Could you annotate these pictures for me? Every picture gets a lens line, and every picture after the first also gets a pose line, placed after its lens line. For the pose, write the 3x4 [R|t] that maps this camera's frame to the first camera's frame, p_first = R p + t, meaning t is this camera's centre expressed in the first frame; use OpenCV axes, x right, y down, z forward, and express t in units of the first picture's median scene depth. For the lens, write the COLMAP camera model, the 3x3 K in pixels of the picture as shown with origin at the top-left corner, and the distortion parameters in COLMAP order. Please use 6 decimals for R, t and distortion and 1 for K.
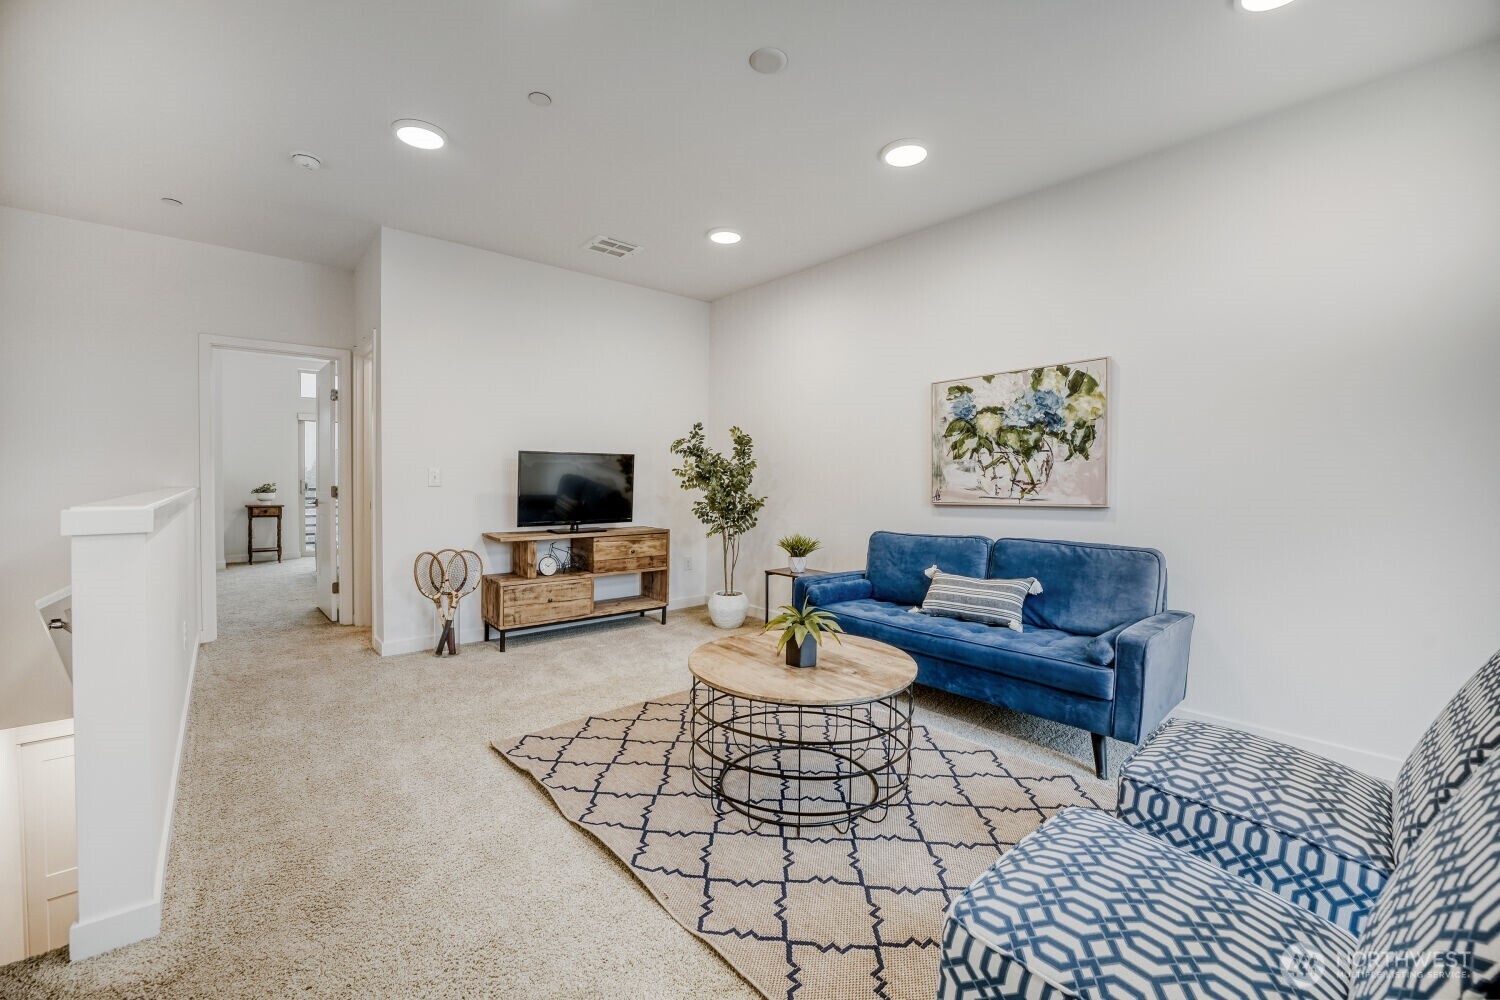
lens RADIAL K [[608.3, 0, 750.7], [0, 608.3, 484.3], [0, 0, 1]] dist [-0.006241, -0.000330]
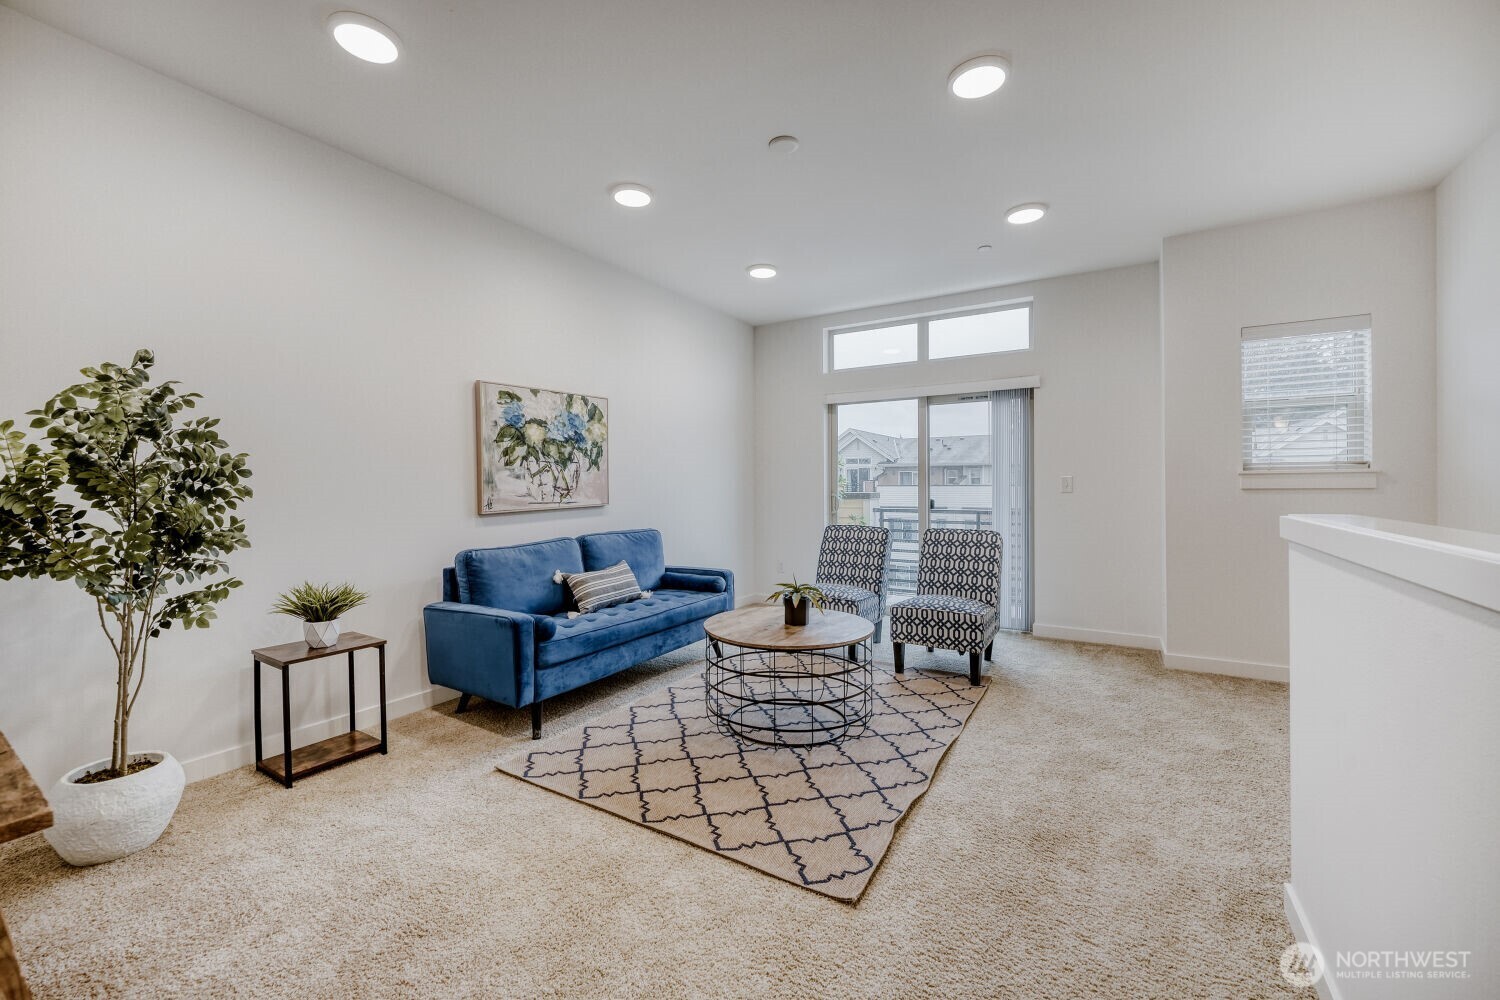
lens RADIAL K [[608.3, 0, 750.7], [0, 608.3, 484.3], [0, 0, 1]] dist [-0.006241, -0.000330]
pose [[-0.287330, -0.009676, 0.957783, -0.760692], [0.006034, 0.999911, 0.011912, -0.022127], [-0.957813, 0.009202, -0.287246, 0.962343]]
